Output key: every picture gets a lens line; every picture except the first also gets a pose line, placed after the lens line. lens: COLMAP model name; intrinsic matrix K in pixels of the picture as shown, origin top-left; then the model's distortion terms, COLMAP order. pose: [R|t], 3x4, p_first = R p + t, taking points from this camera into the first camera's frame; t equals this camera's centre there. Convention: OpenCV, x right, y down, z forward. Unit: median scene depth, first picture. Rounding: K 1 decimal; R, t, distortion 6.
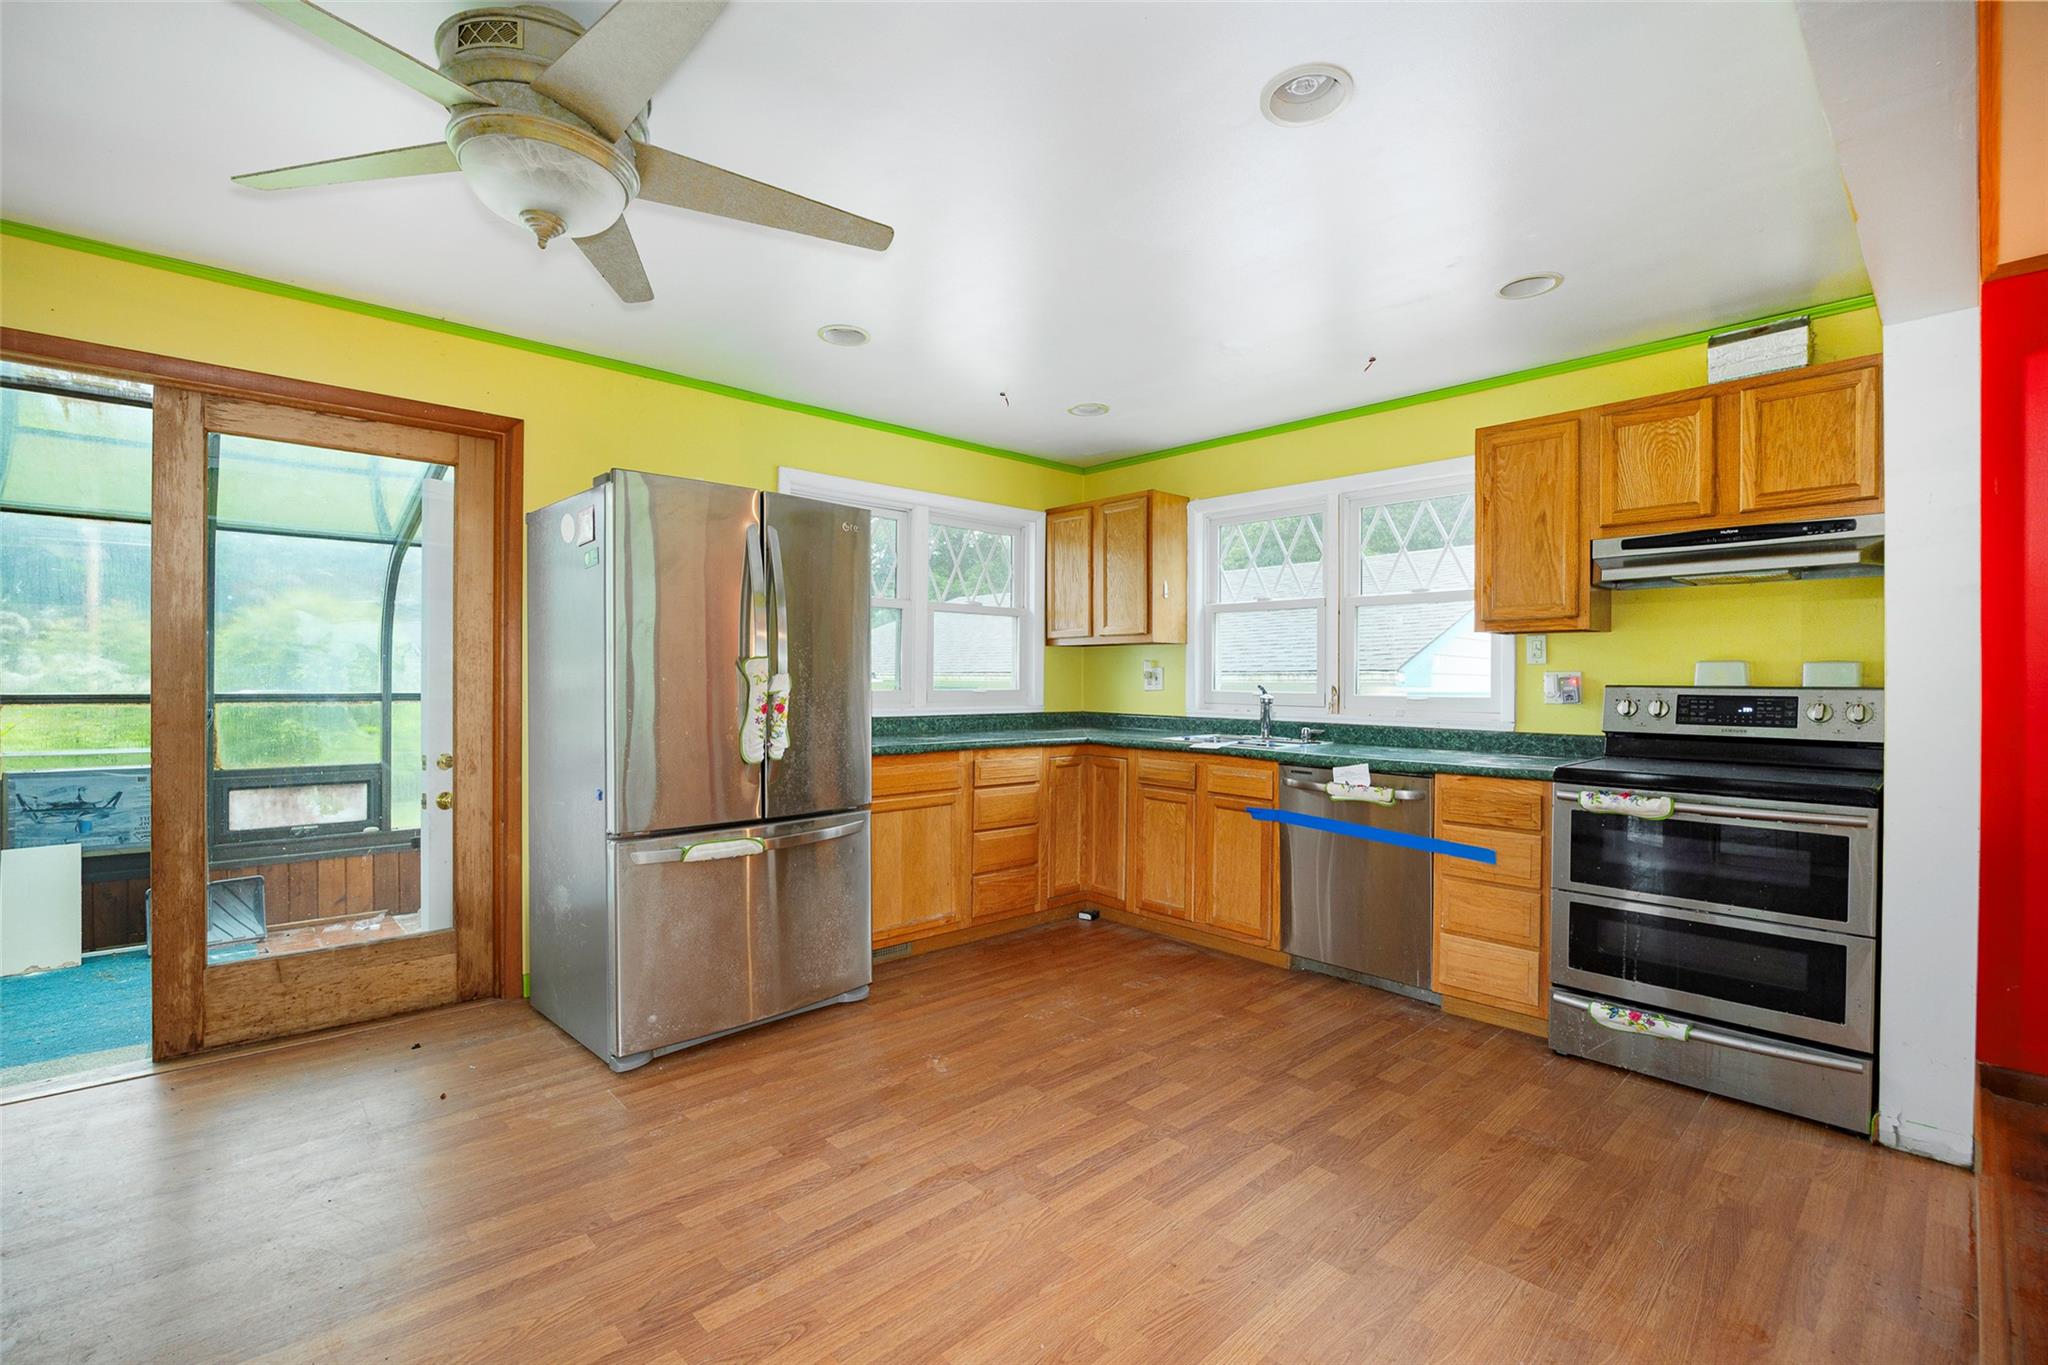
lens RADIAL K [[881.1, 0, 1028.4], [0, 881.1, 685.9], [0, 0, 1]] dist [-0.013569, 0.000047]
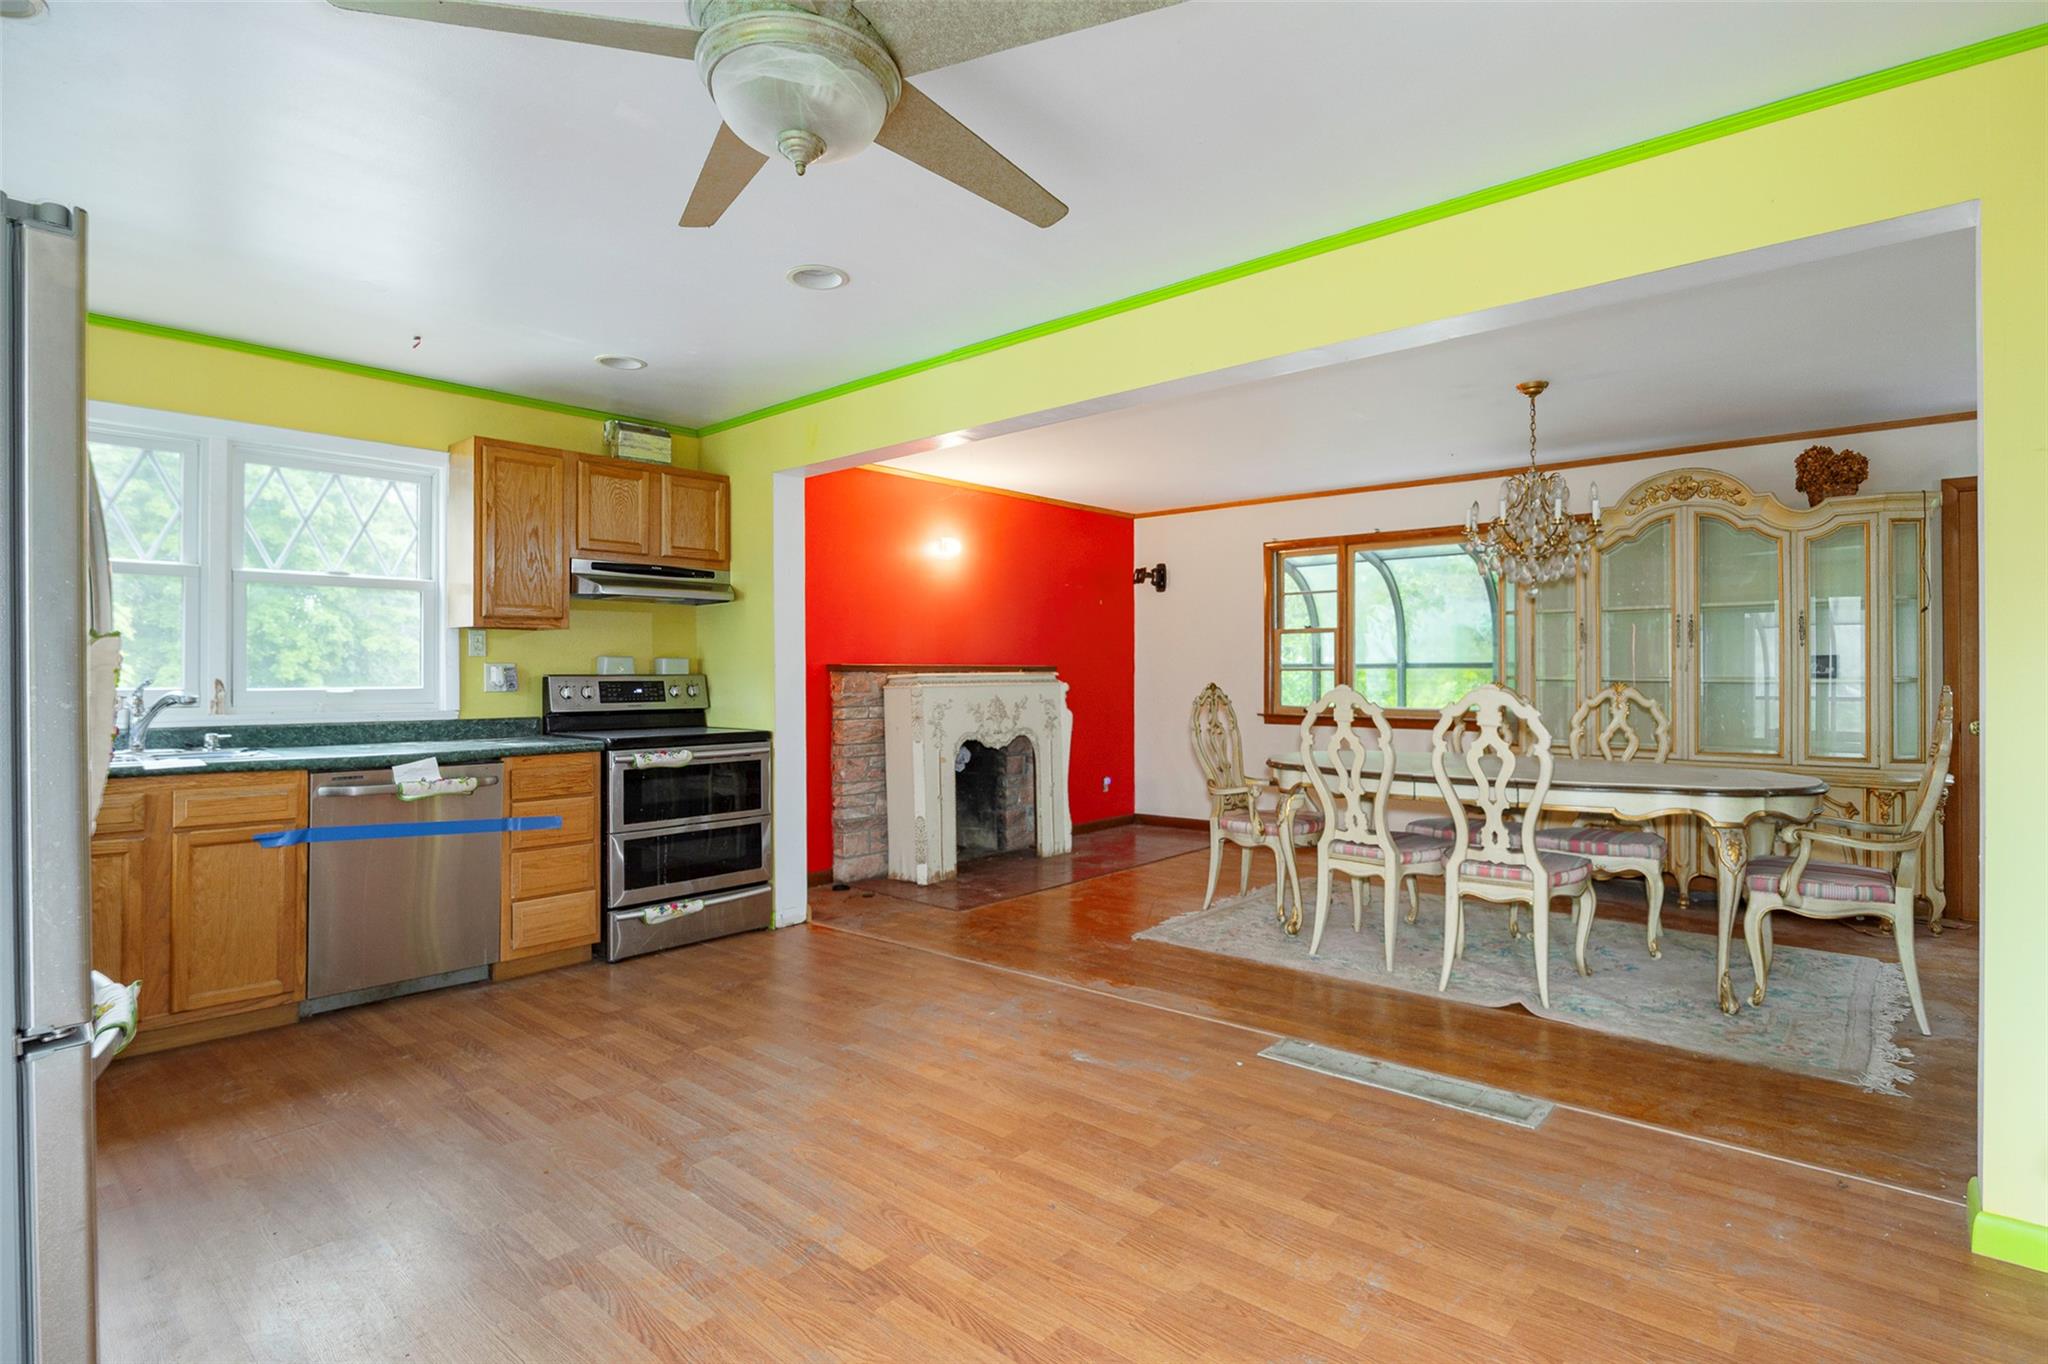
lens RADIAL K [[1032.2, 0, 1033.9], [0, 1032.2, 674.2], [0, 0, 1]] dist [-0.003723, -0.000731]
pose [[-0.089130, -0.006171, 0.996001, -0.943064], [0.008349, 0.999941, 0.006942, -0.006602], [-0.995985, 0.008935, -0.089073, 0.515612]]
